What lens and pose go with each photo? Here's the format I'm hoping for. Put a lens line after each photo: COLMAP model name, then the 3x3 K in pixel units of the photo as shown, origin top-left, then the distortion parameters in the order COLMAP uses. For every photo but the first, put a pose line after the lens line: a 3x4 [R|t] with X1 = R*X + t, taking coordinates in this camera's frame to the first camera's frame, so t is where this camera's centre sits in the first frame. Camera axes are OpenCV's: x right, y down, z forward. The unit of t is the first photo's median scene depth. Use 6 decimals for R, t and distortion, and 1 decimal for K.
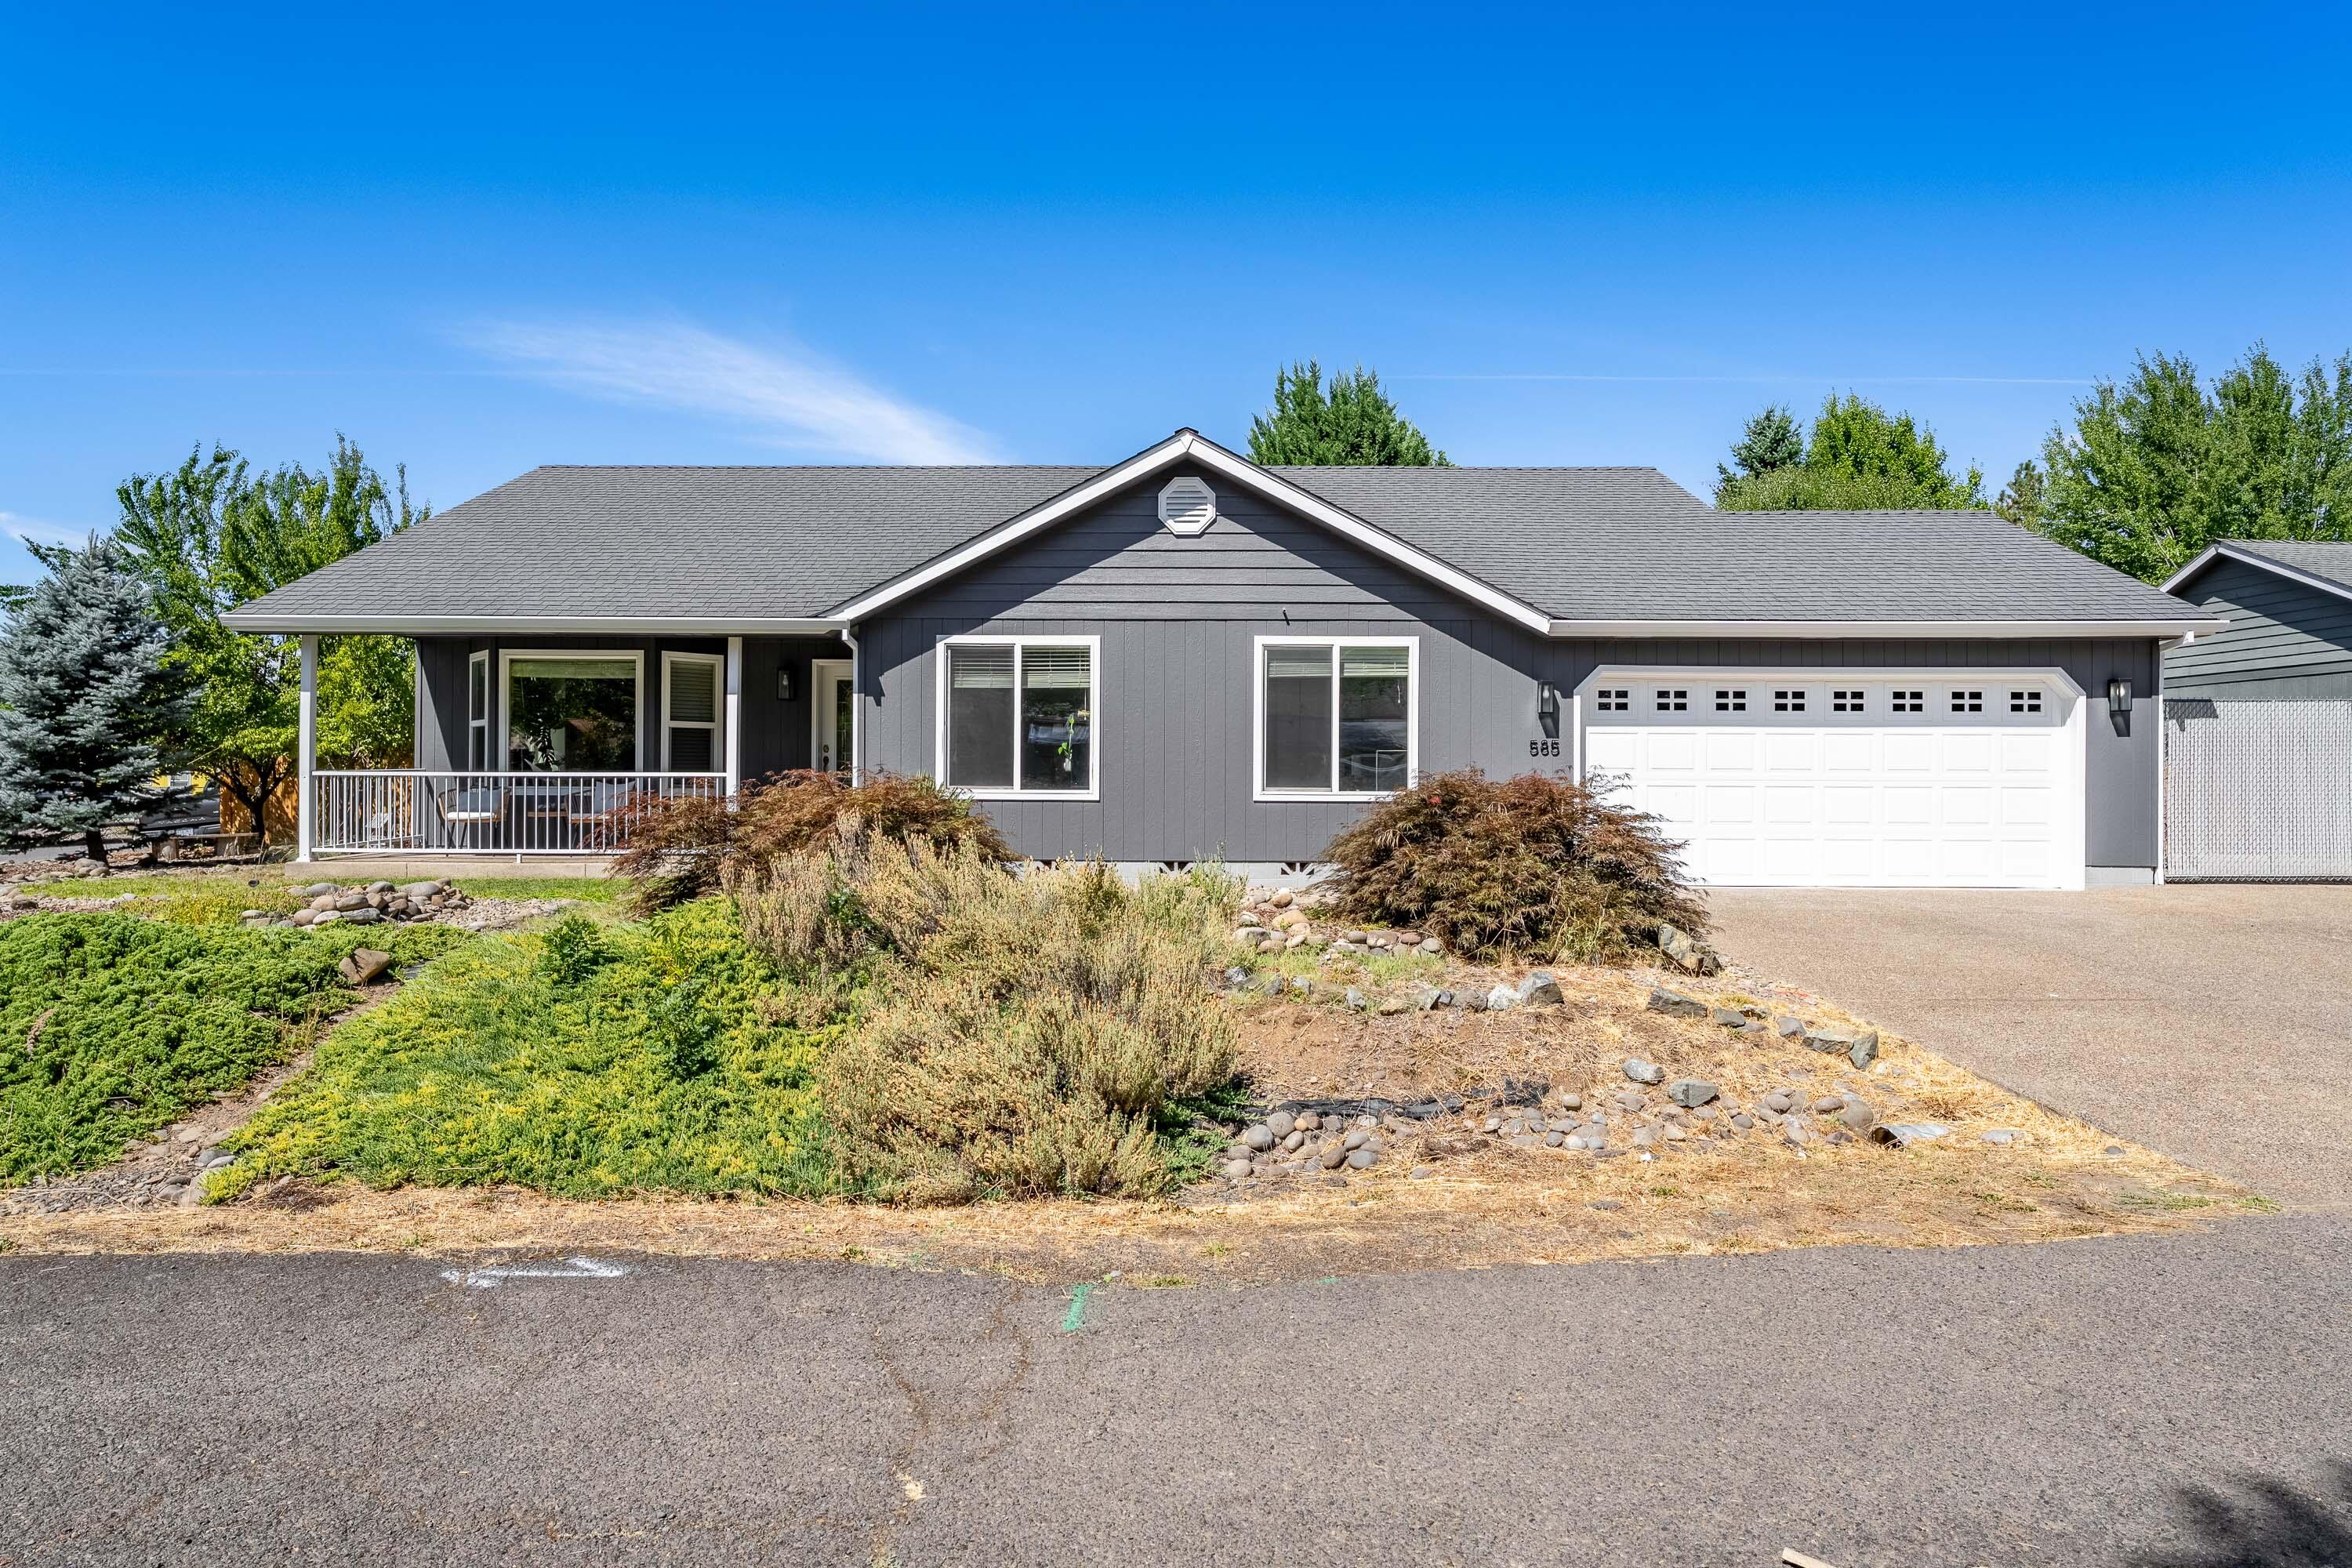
lens RADIAL K [[1261.6, 0, 1198.2], [0, 1261.6, 778.1], [0, 0, 1]] dist [0.002566, -0.001846]
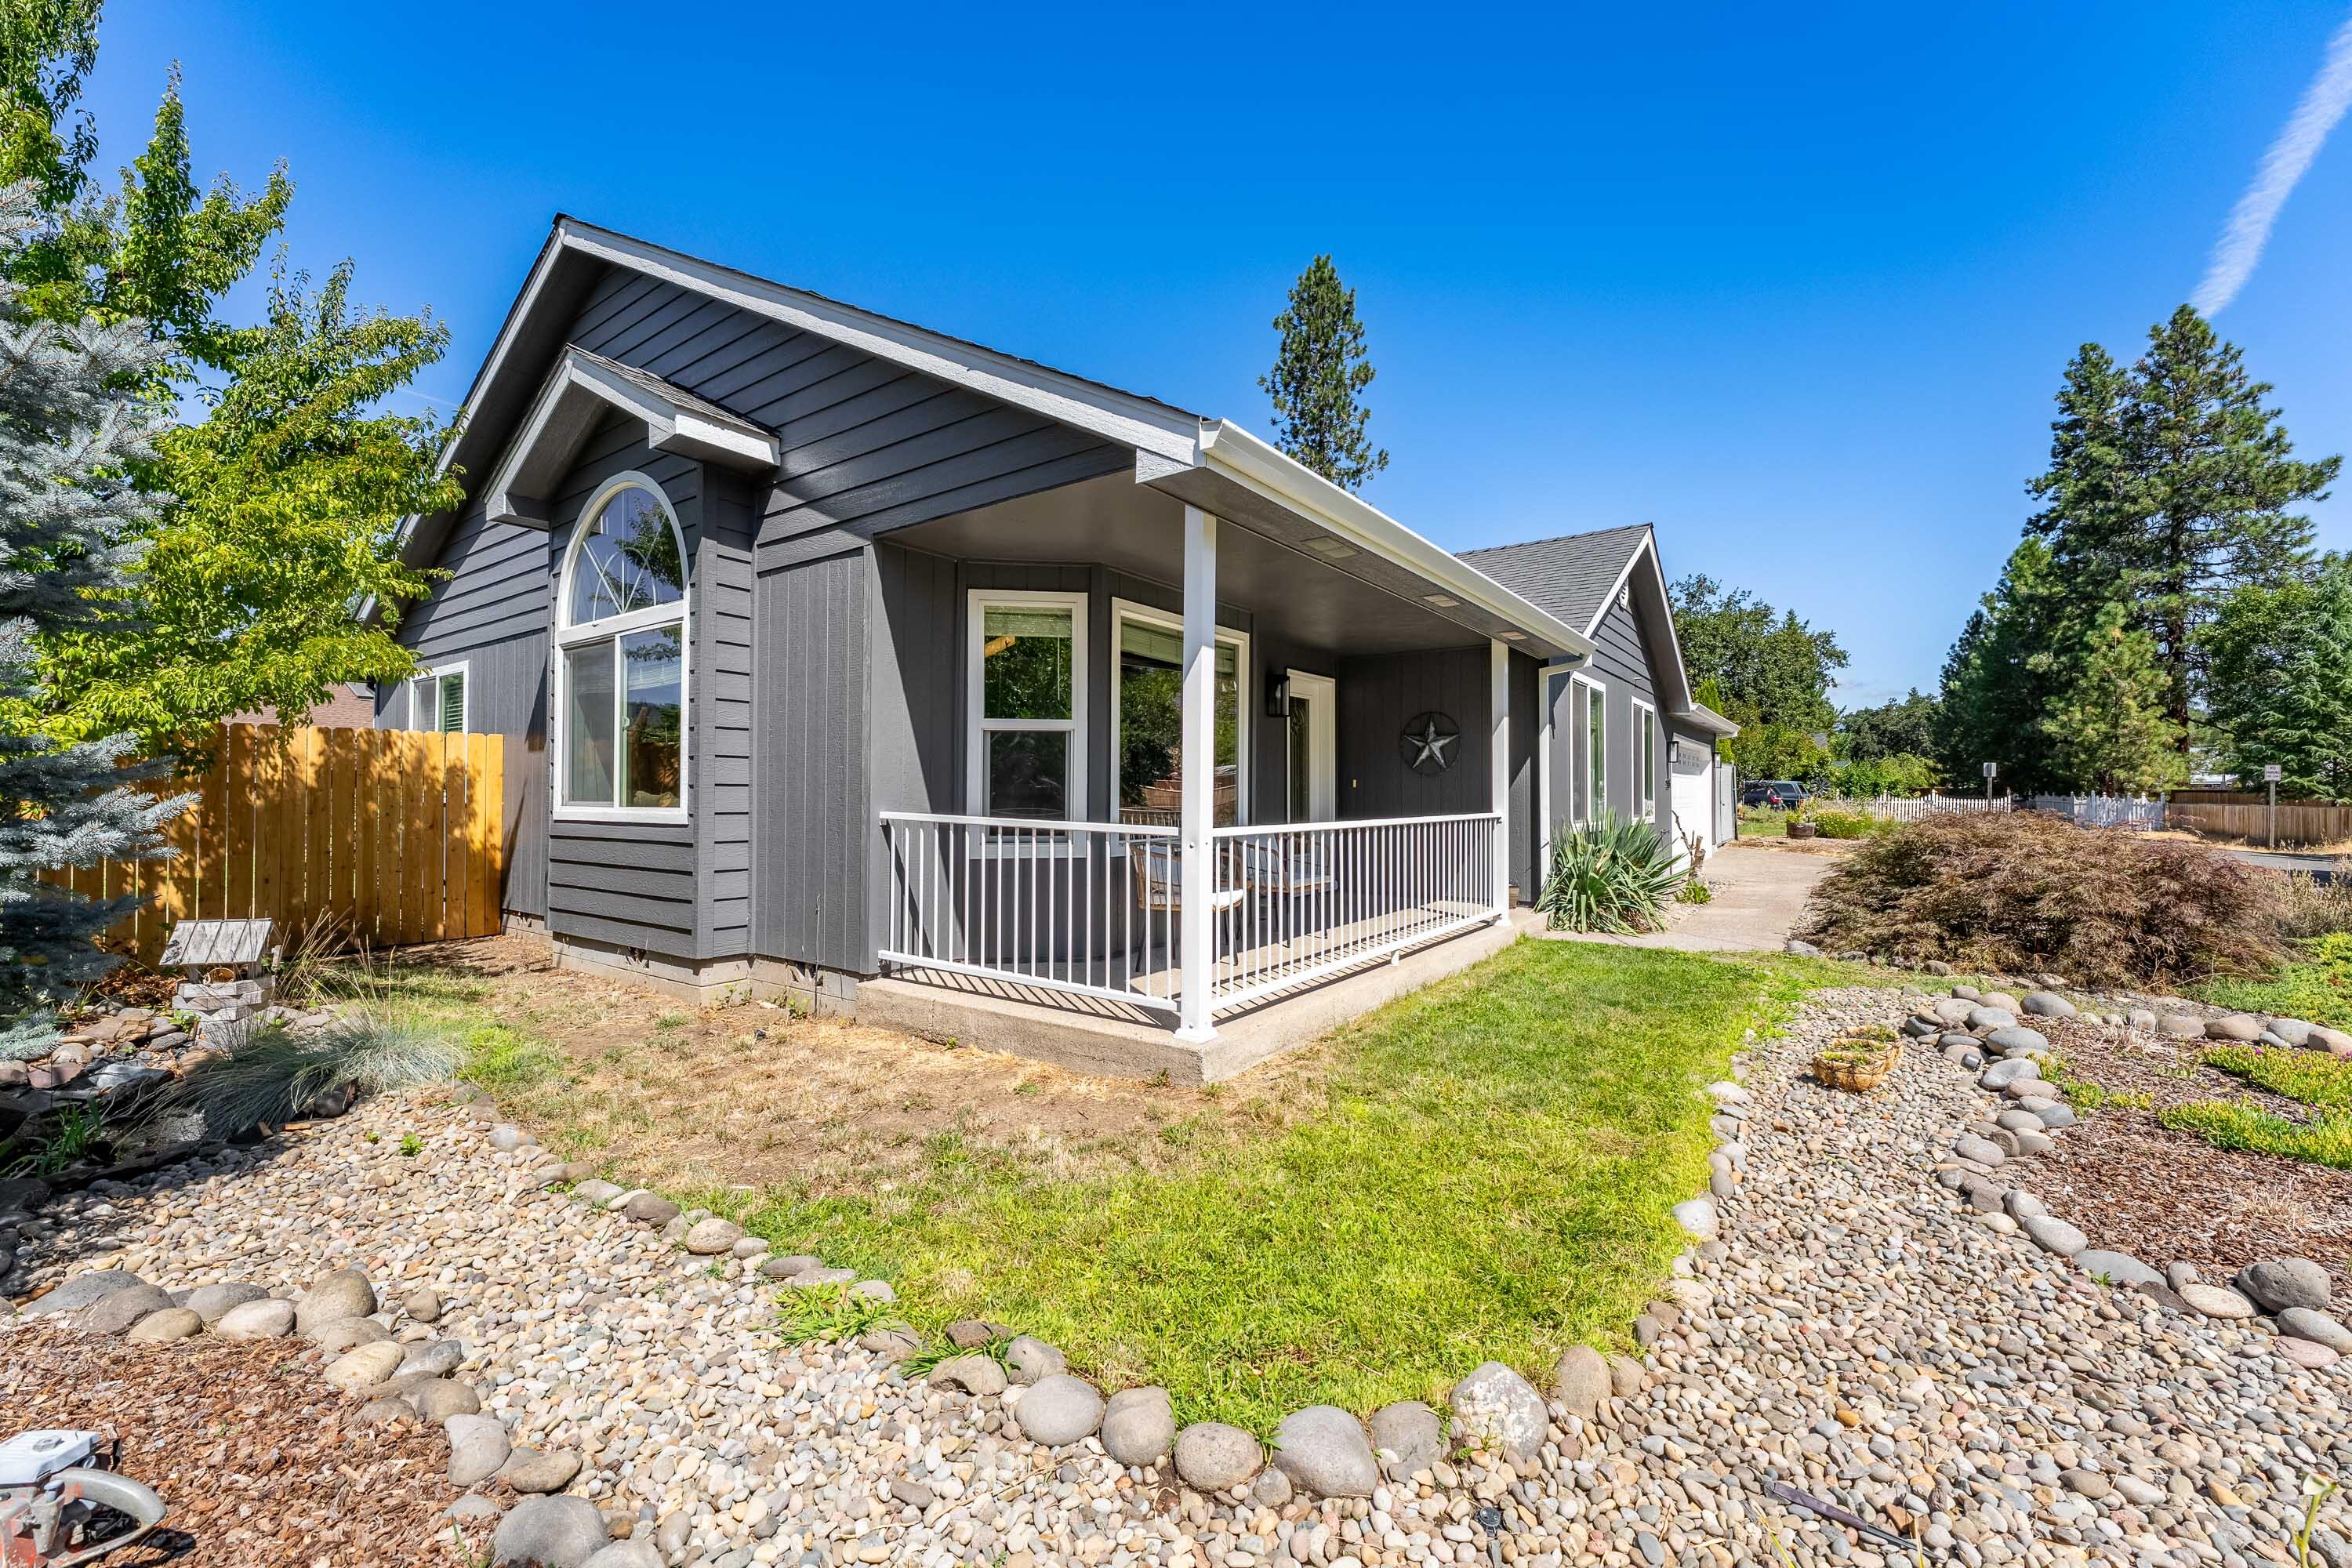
lens RADIAL K [[950.2, 0, 1165.3], [0, 950.2, 782.6], [0, 0, 1]] dist [-0.001006, -0.000098]
pose [[0.565660, 0.006348, 0.824614, -1.001032], [0.001238, 0.999963, -0.008548, -0.017661], [-0.824638, 0.005856, 0.565631, 0.843673]]
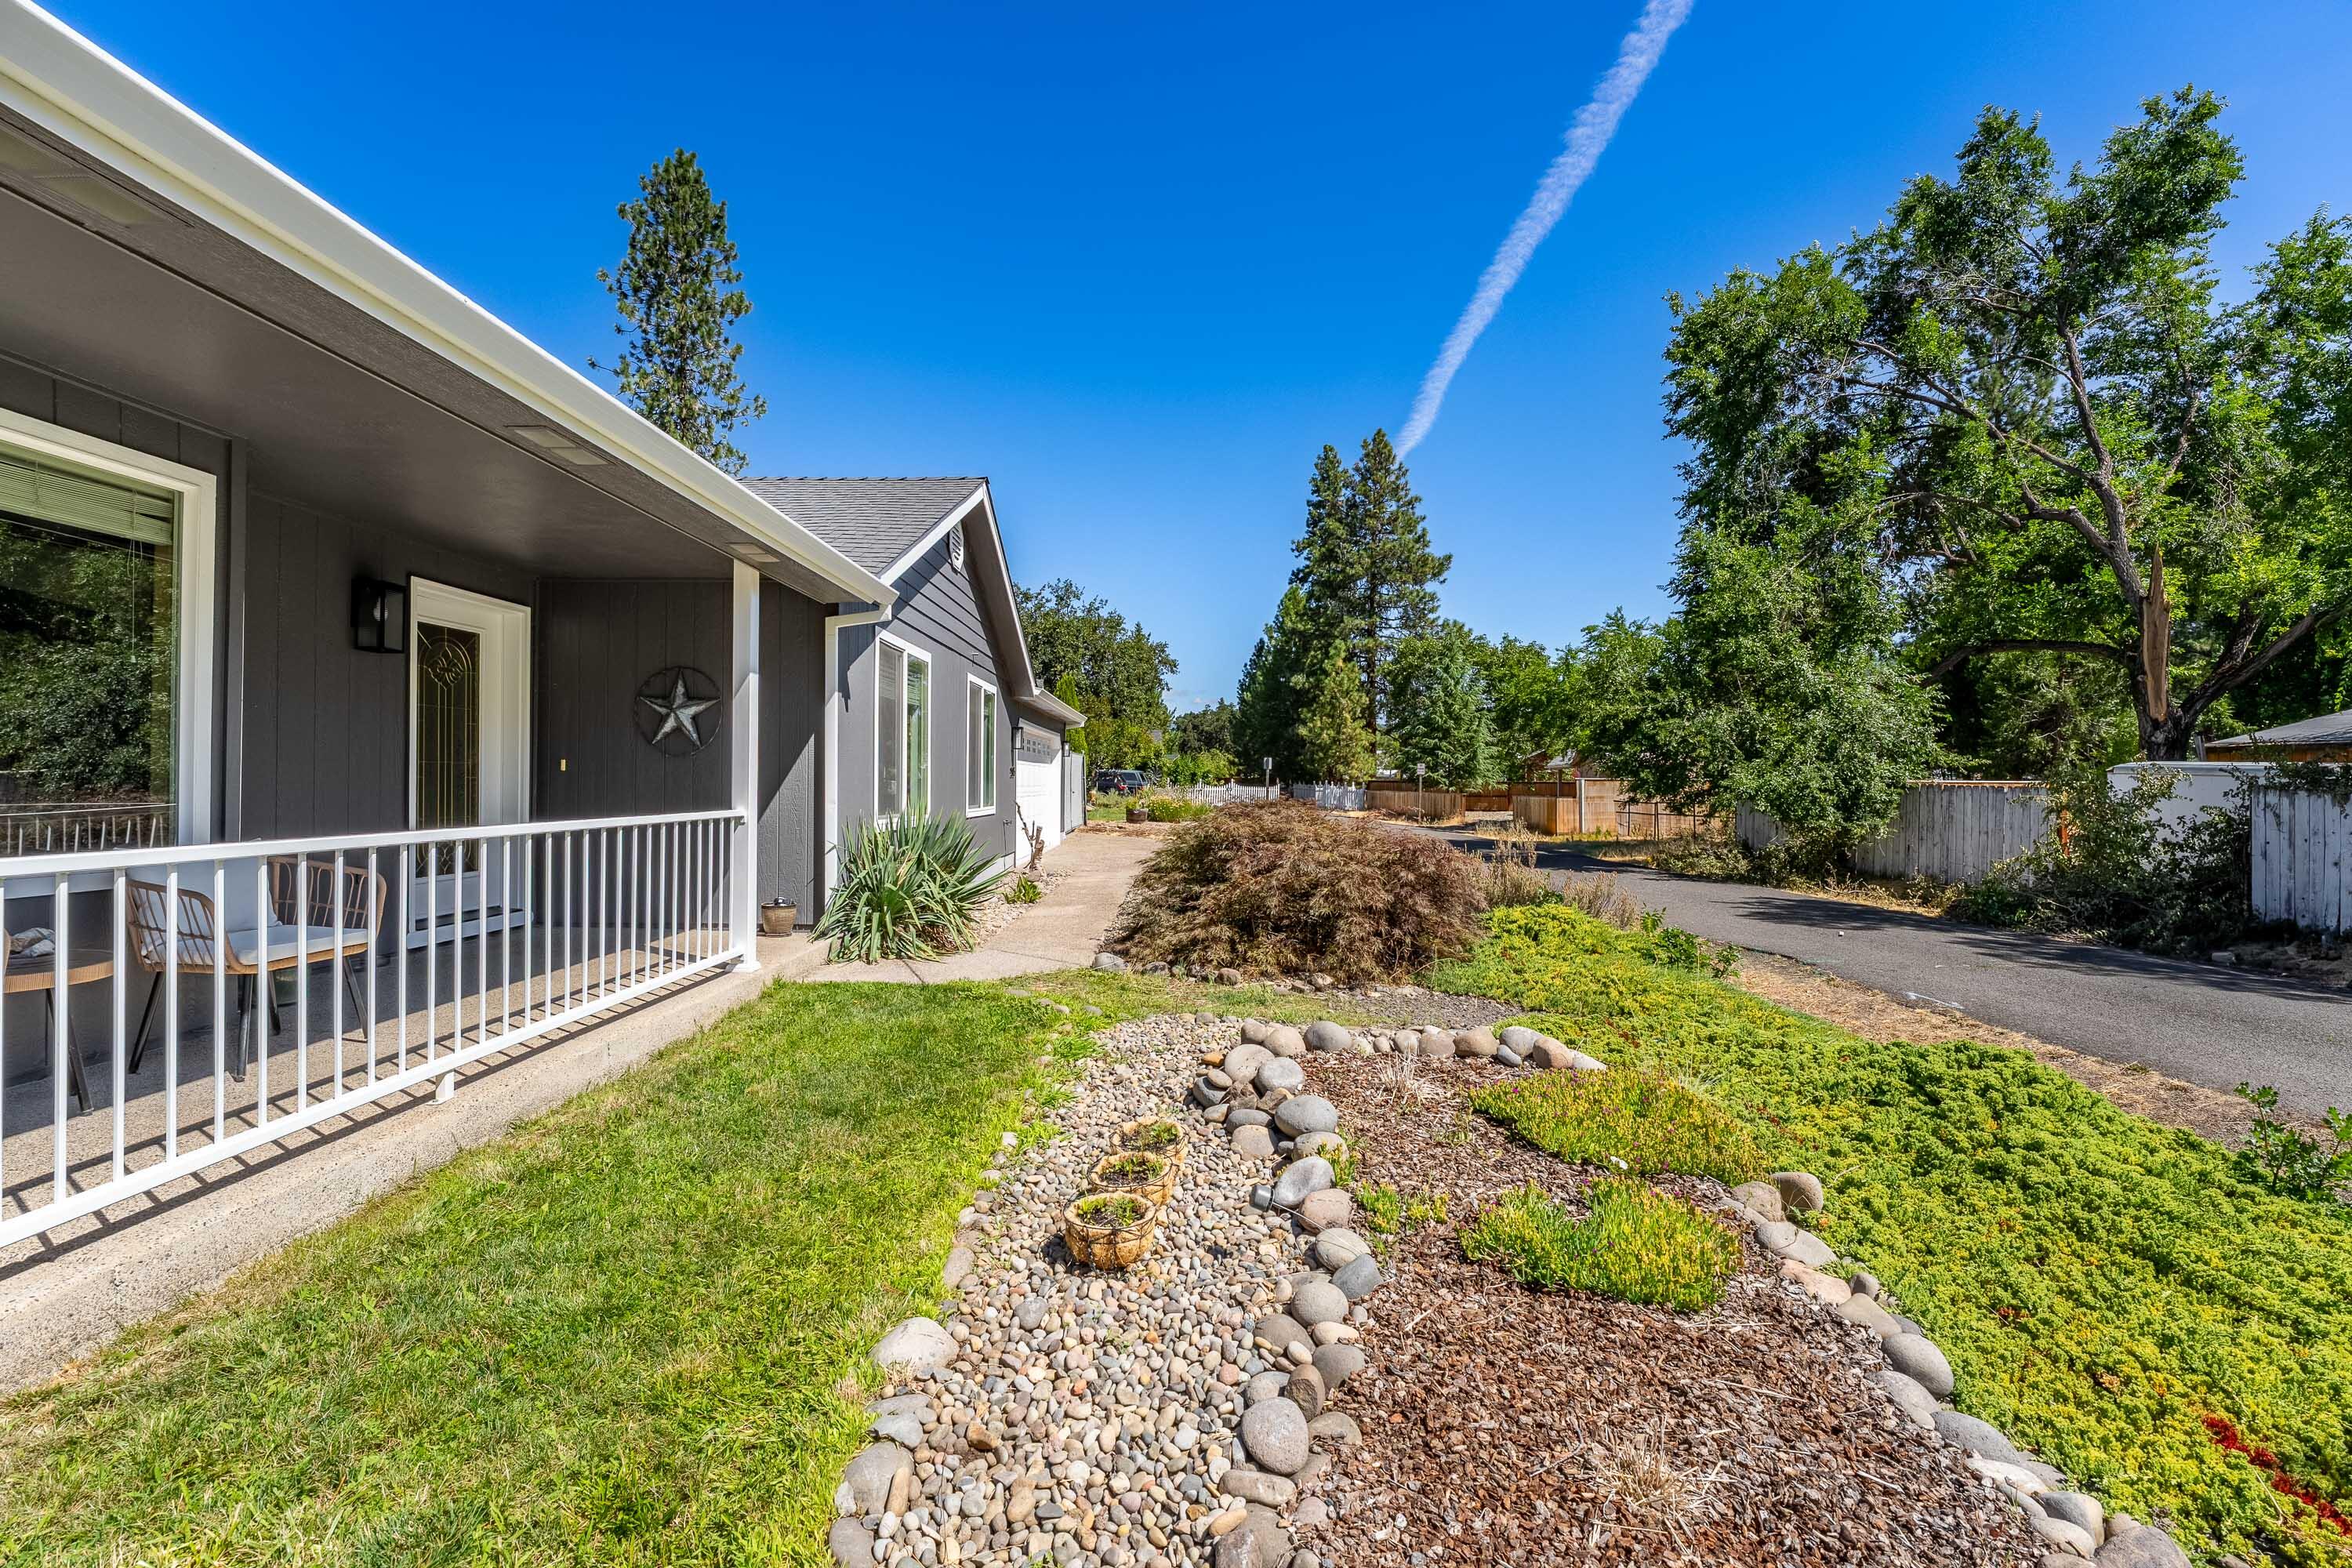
lens RADIAL K [[950.2, 0, 1169.1], [0, 950.2, 791.6], [0, 0, 1]] dist [-0.001006, -0.000098]
pose [[-0.012467, -0.014095, 0.999823, -0.804175], [-0.008314, 0.999868, 0.013992, -0.019082], [-0.999888, -0.008139, -0.012582, 0.826198]]
